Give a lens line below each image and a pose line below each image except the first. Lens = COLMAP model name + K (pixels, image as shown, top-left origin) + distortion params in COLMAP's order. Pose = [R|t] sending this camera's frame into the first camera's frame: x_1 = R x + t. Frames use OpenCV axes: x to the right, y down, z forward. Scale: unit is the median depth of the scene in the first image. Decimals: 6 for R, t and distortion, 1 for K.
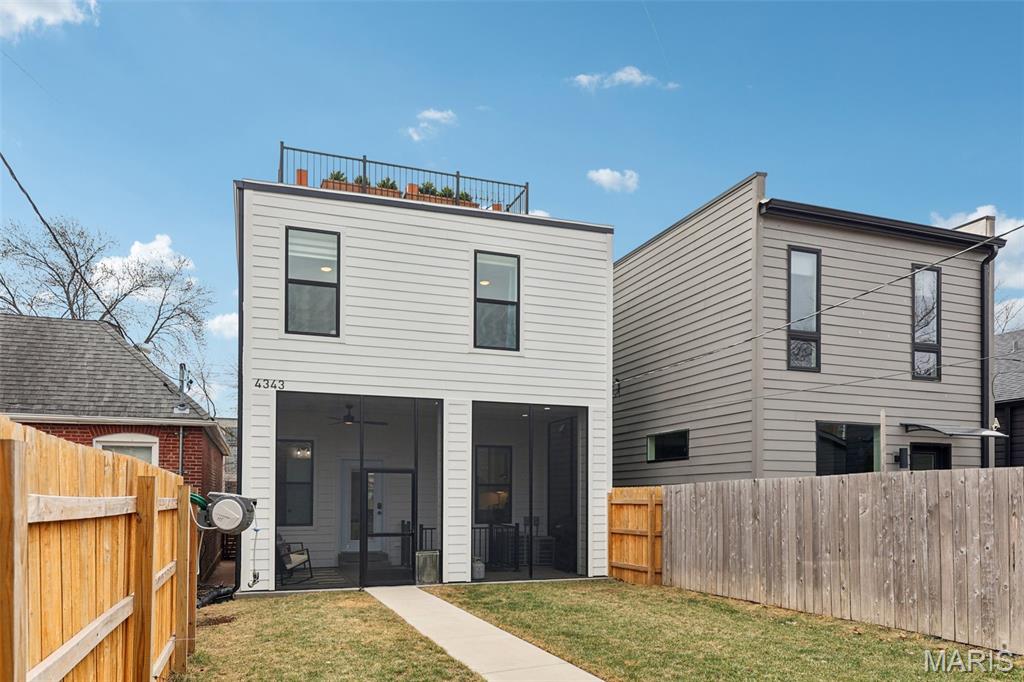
lens RADIAL K [[702.8, 0, 505.4], [0, 702.8, 493.5], [0, 0, 1]] dist [0.018146, -0.017286]
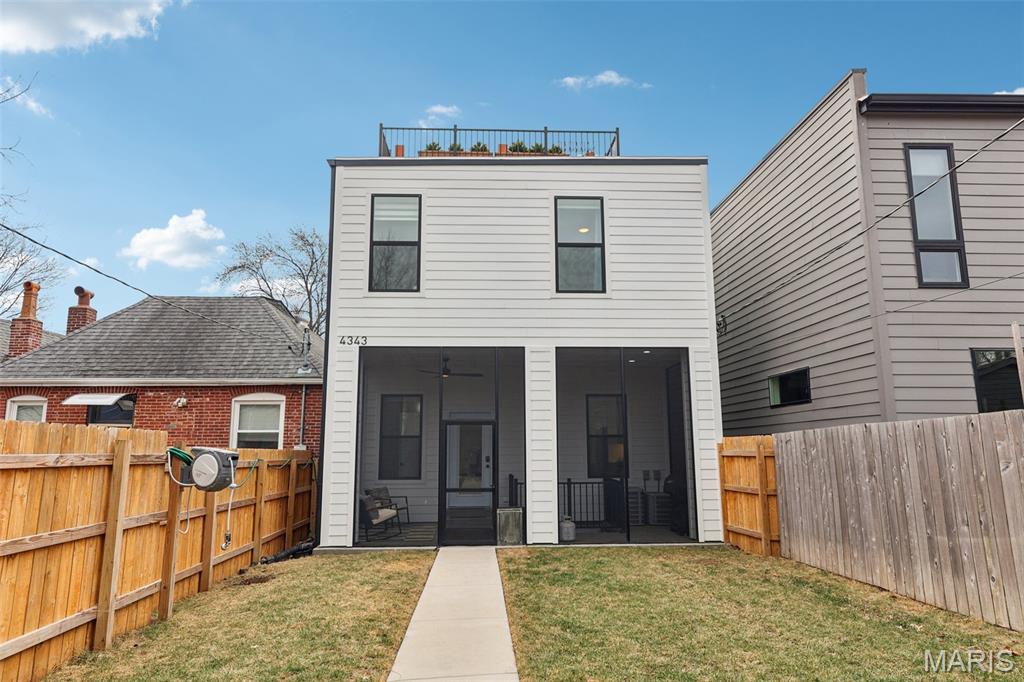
lens RADIAL K [[656.6, 0, 509.8], [0, 656.6, 341.6], [0, 0, 1]] dist [0.015980, 0.001211]
pose [[0.955781, -0.054763, -0.288935, 0.161905], [0.008593, 0.987289, -0.158700, 0.002090], [0.293954, 0.149200, 0.944103, 0.148439]]
